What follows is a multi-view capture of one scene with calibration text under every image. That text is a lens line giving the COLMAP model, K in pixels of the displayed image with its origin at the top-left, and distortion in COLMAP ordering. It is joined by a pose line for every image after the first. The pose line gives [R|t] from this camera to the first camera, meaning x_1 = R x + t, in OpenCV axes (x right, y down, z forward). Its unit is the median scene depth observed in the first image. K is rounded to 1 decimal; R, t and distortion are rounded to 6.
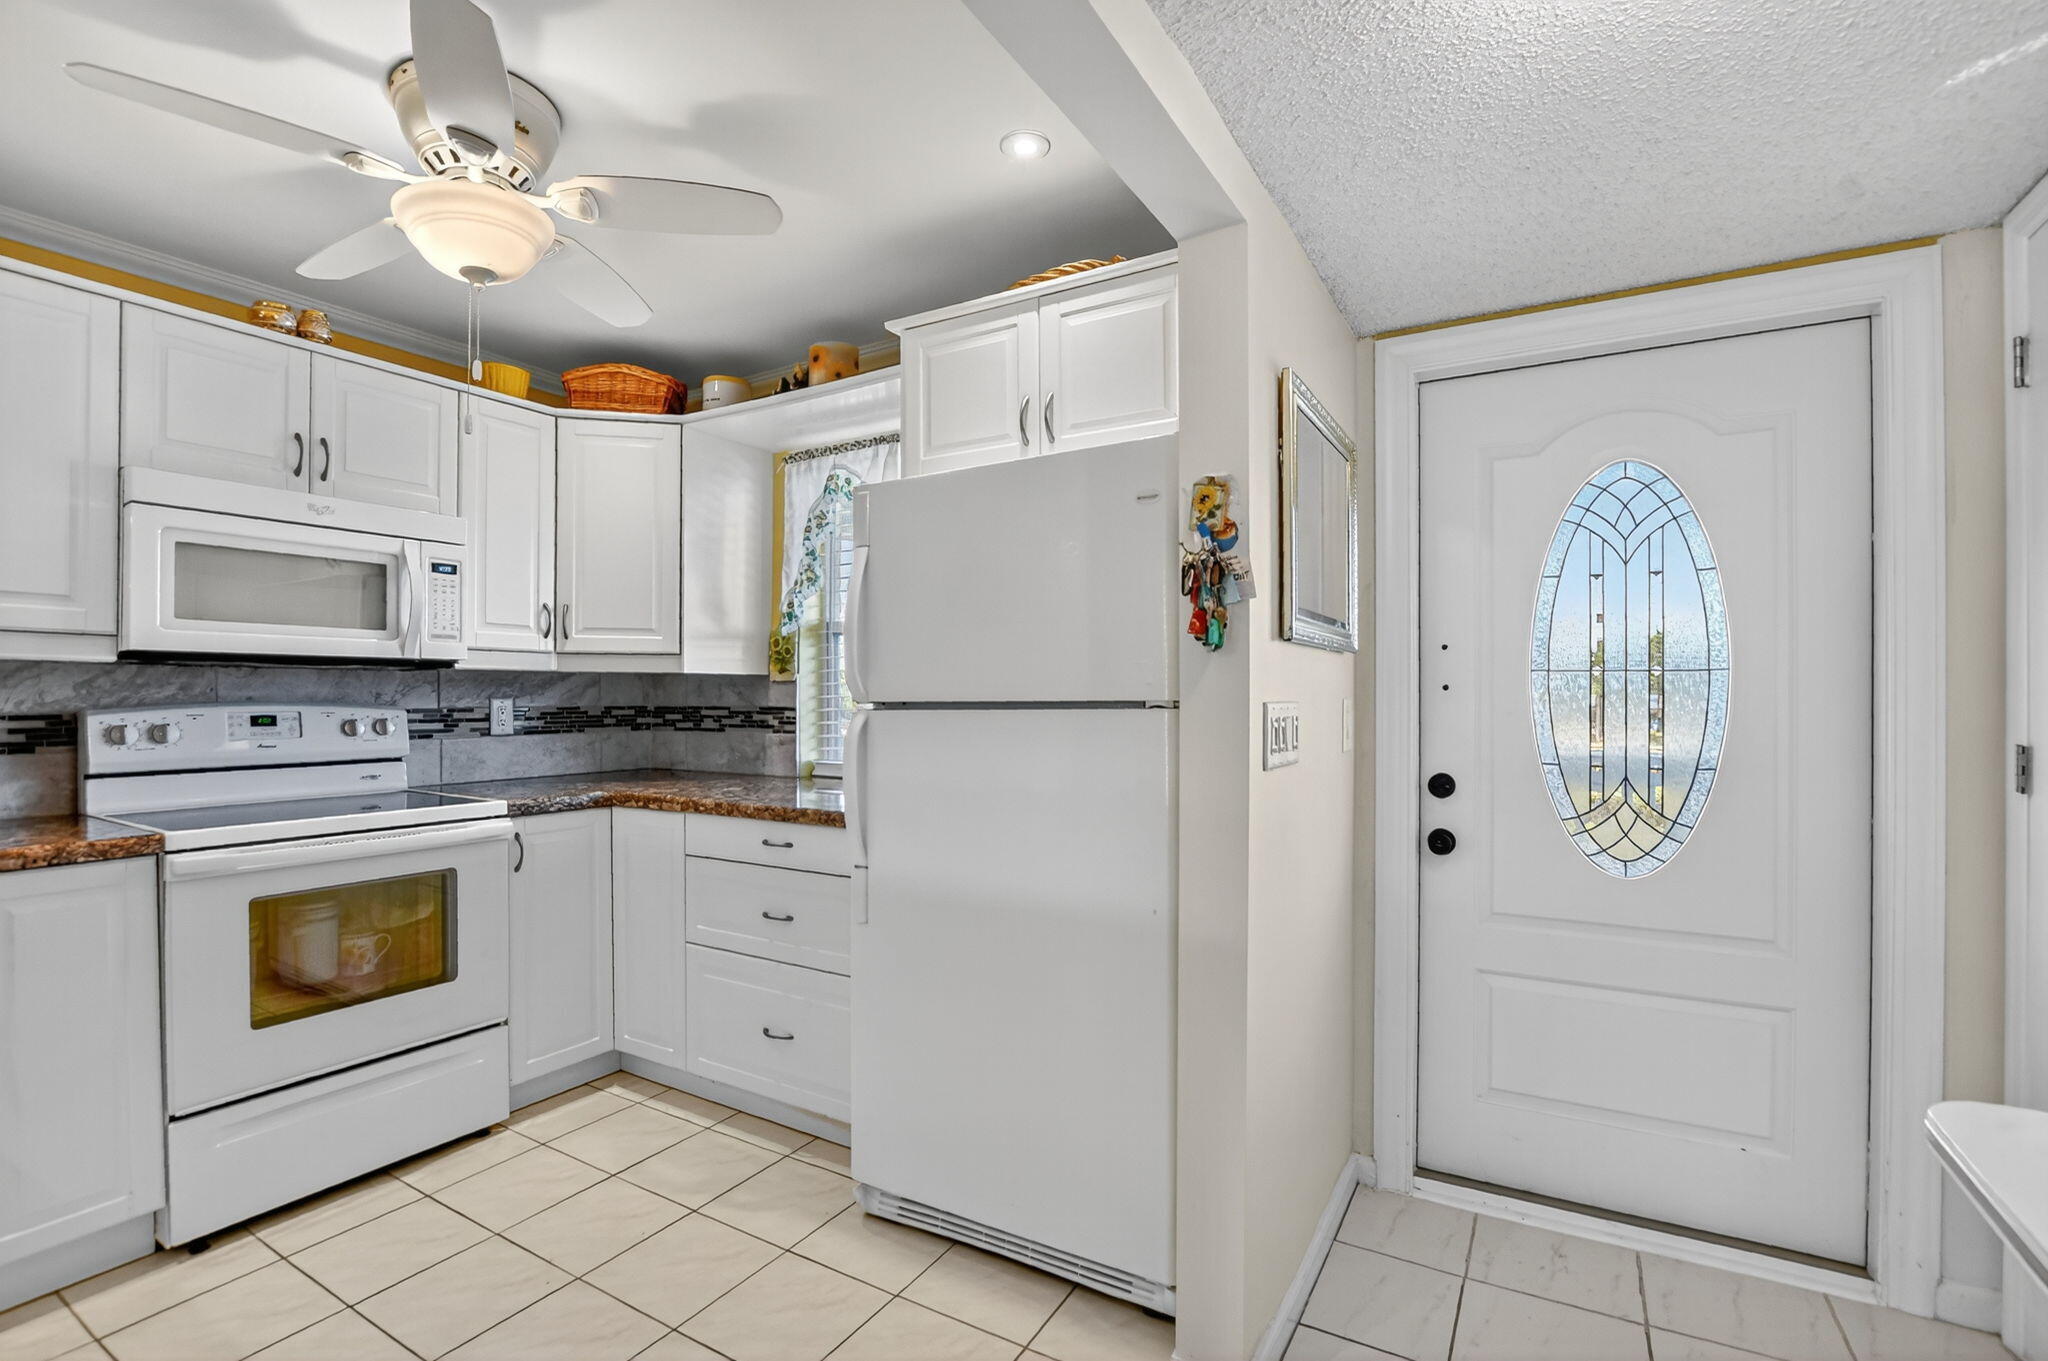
lens RADIAL K [[924.7, 0, 1014.2], [0, 924.7, 686.9], [0, 0, 1]] dist [-0.028453, -0.000148]
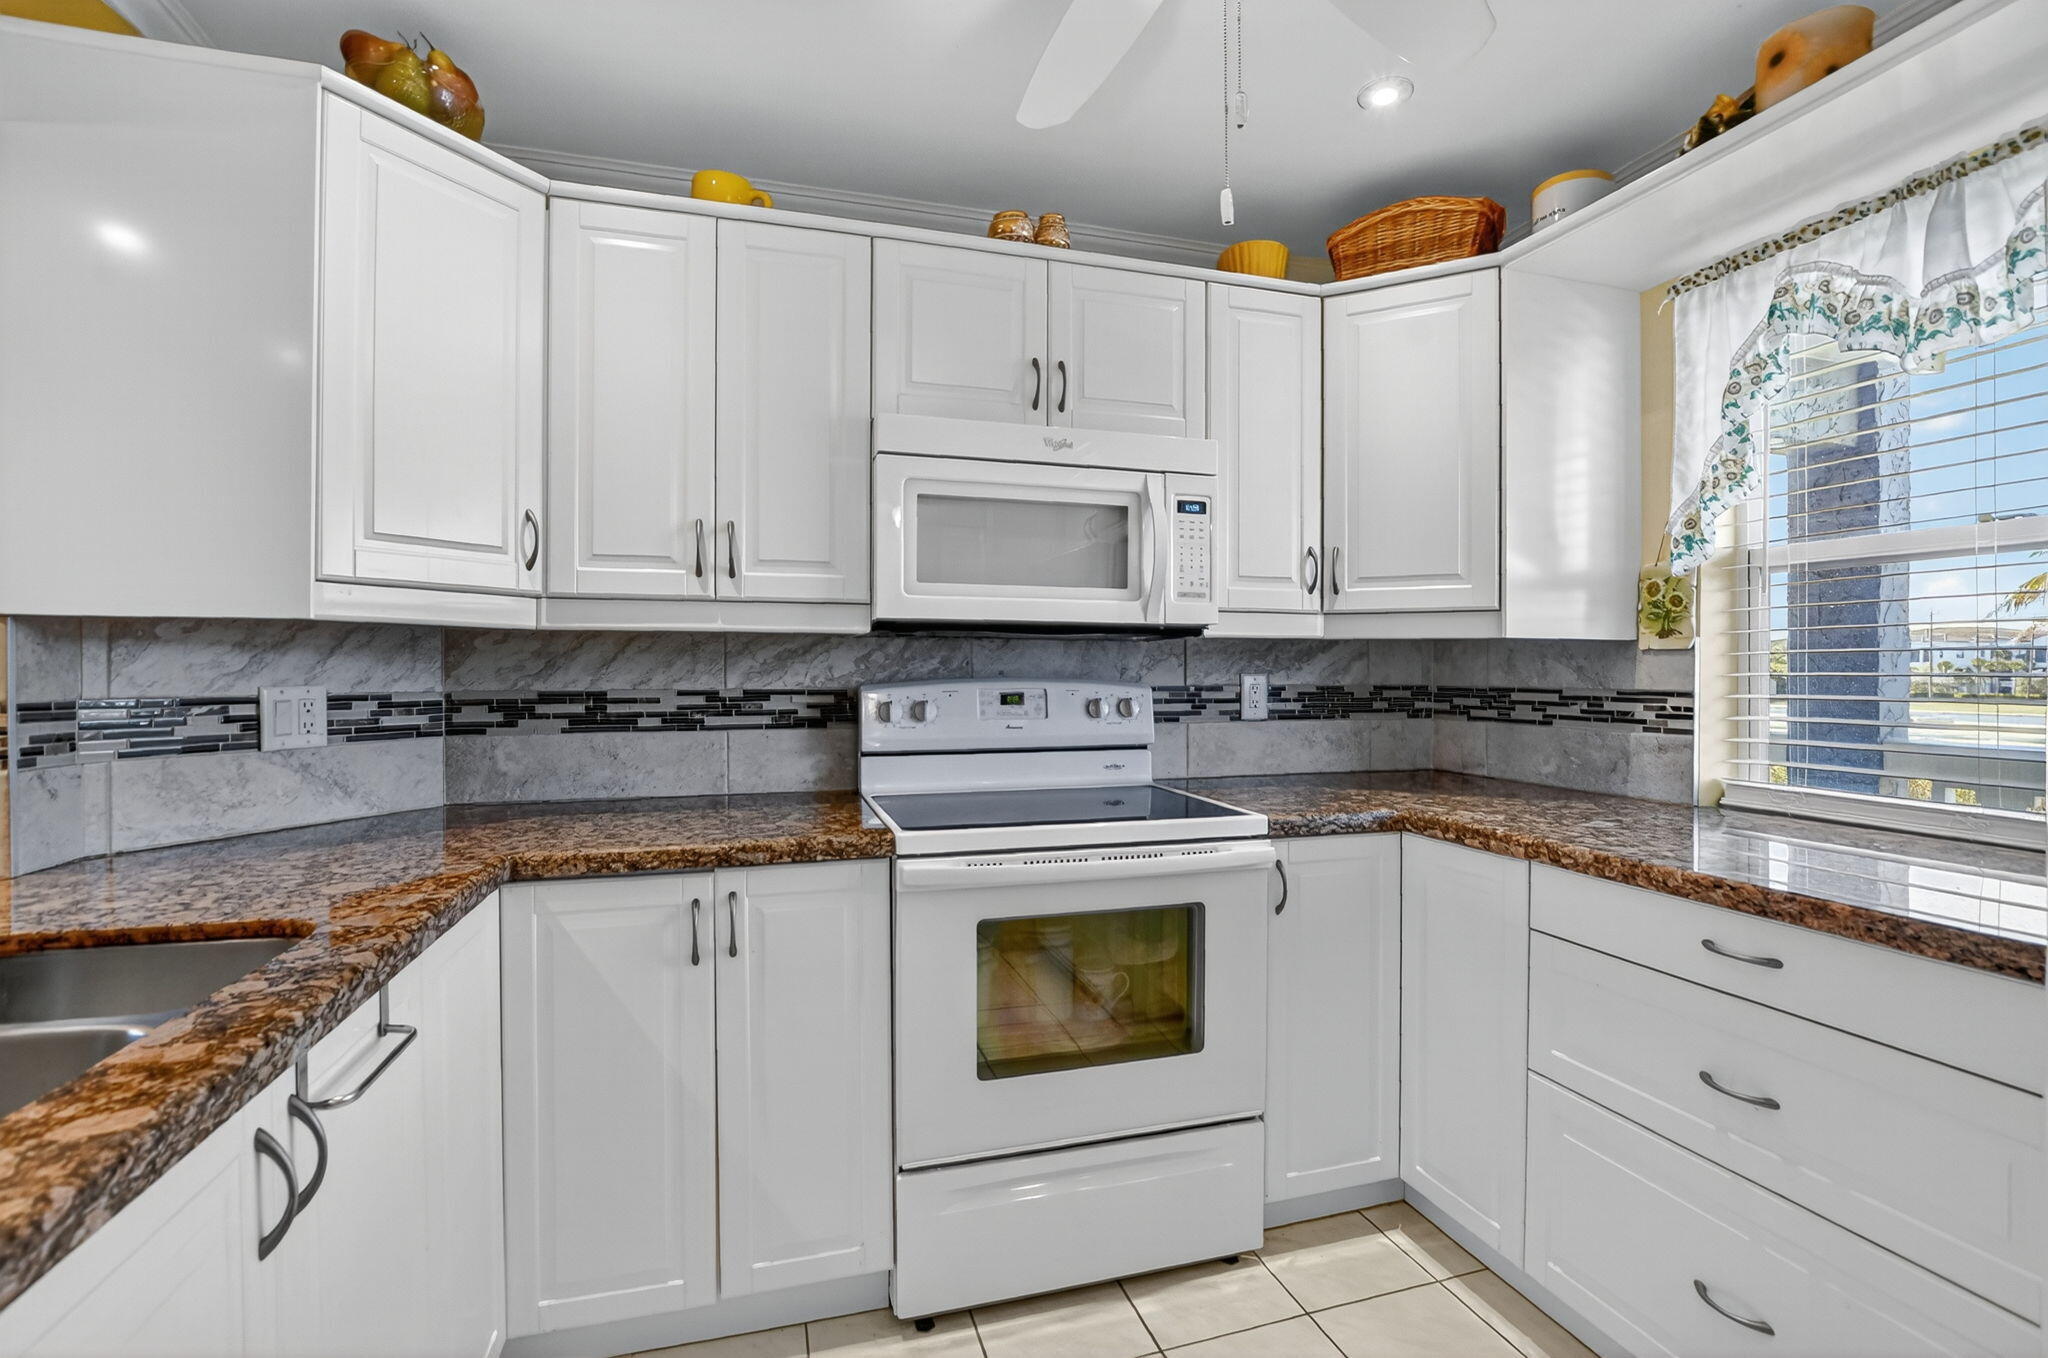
lens RADIAL K [[924.7, 0, 1014.2], [0, 924.7, 685.4], [0, 0, 1]] dist [-0.028453, -0.000148]
pose [[0.735443, 0.013826, -0.677445, -0.182522], [0.002894, 0.999719, 0.023546, 0.002509], [0.677580, -0.019277, 0.735196, 0.289072]]
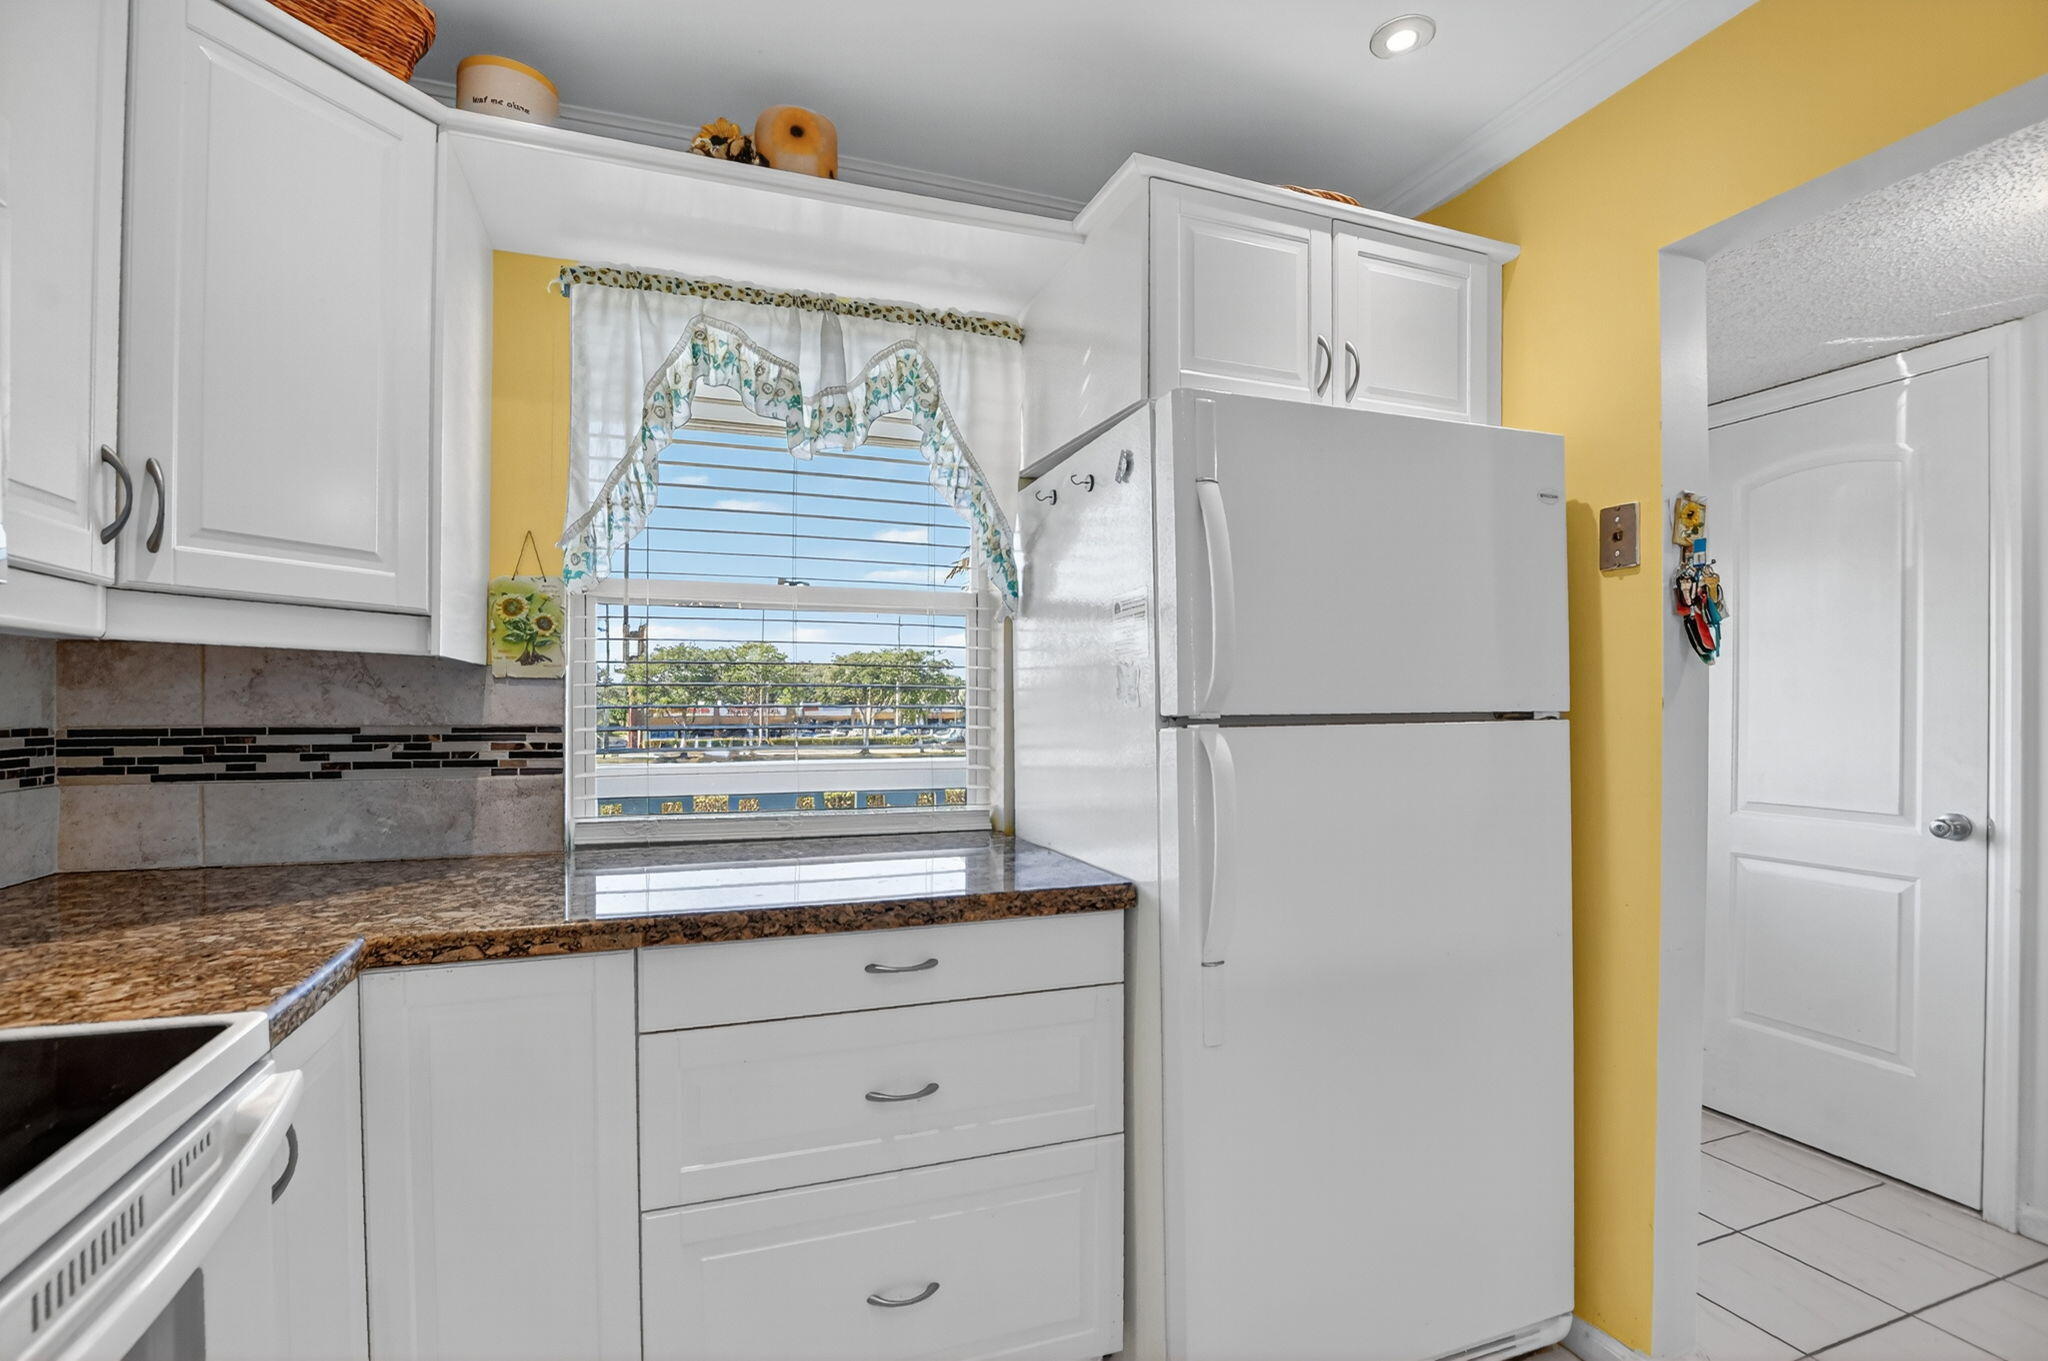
lens RADIAL K [[922.6, 0, 1020.6], [0, 922.6, 712.4], [0, 0, 1]] dist [-0.018768, -0.016487]
pose [[0.627233, -0.003360, 0.778824, -0.568502], [-0.008546, 0.999901, 0.011196, 0.006272], [-0.778785, -0.013678, 0.627142, 0.510351]]
